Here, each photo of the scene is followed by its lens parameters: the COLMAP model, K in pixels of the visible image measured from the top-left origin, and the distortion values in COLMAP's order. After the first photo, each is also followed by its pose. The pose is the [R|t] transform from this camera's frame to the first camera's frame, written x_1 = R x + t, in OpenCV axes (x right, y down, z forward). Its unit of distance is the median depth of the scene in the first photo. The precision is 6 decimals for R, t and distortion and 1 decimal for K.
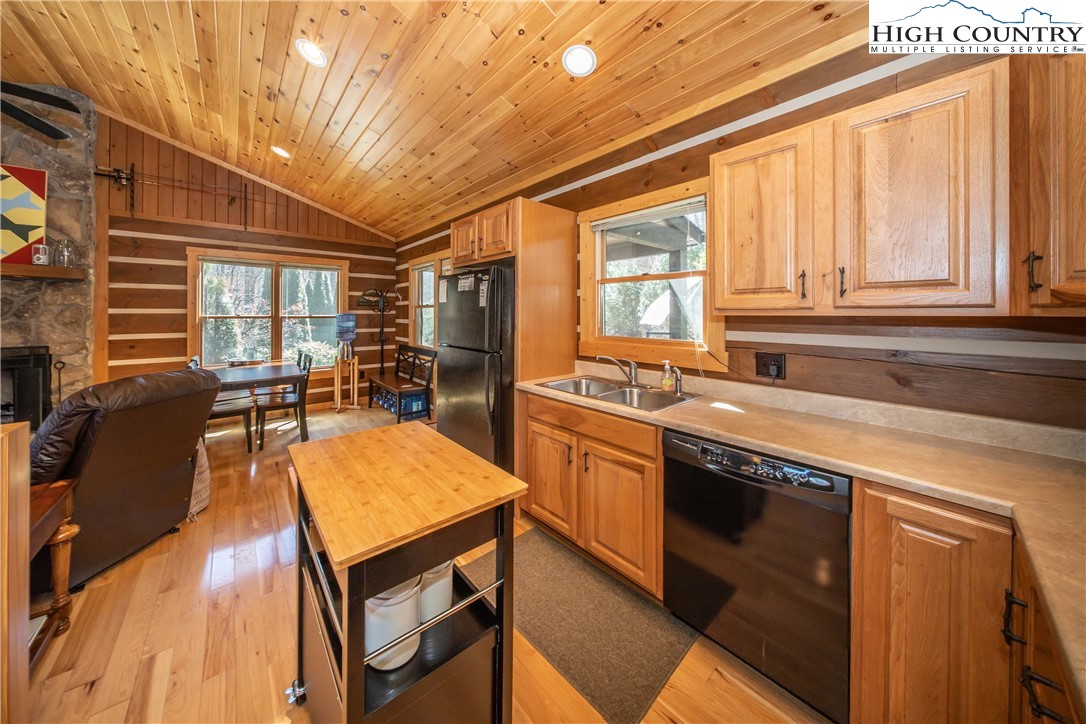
lens RADIAL K [[372.1, 0, 549.3], [0, 372.1, 312.0], [0, 0, 1]] dist [-0.005690, -0.000143]
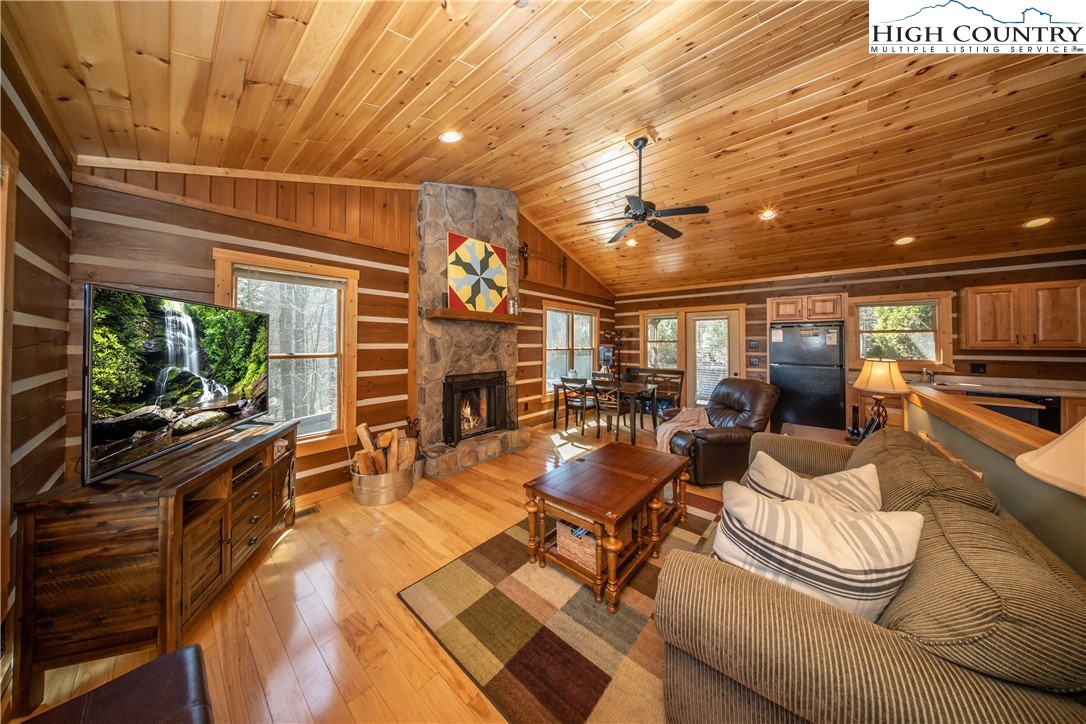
lens RADIAL K [[320.1, 0, 570.8], [0, 320.1, 337.8], [0, 0, 1]] dist [-0.002771, 0.000411]
pose [[0.973543, 0.005044, 0.228448, -1.062033], [-0.002230, 0.999918, -0.012573, -0.014663], [-0.228493, 0.011730, 0.973475, -0.208273]]
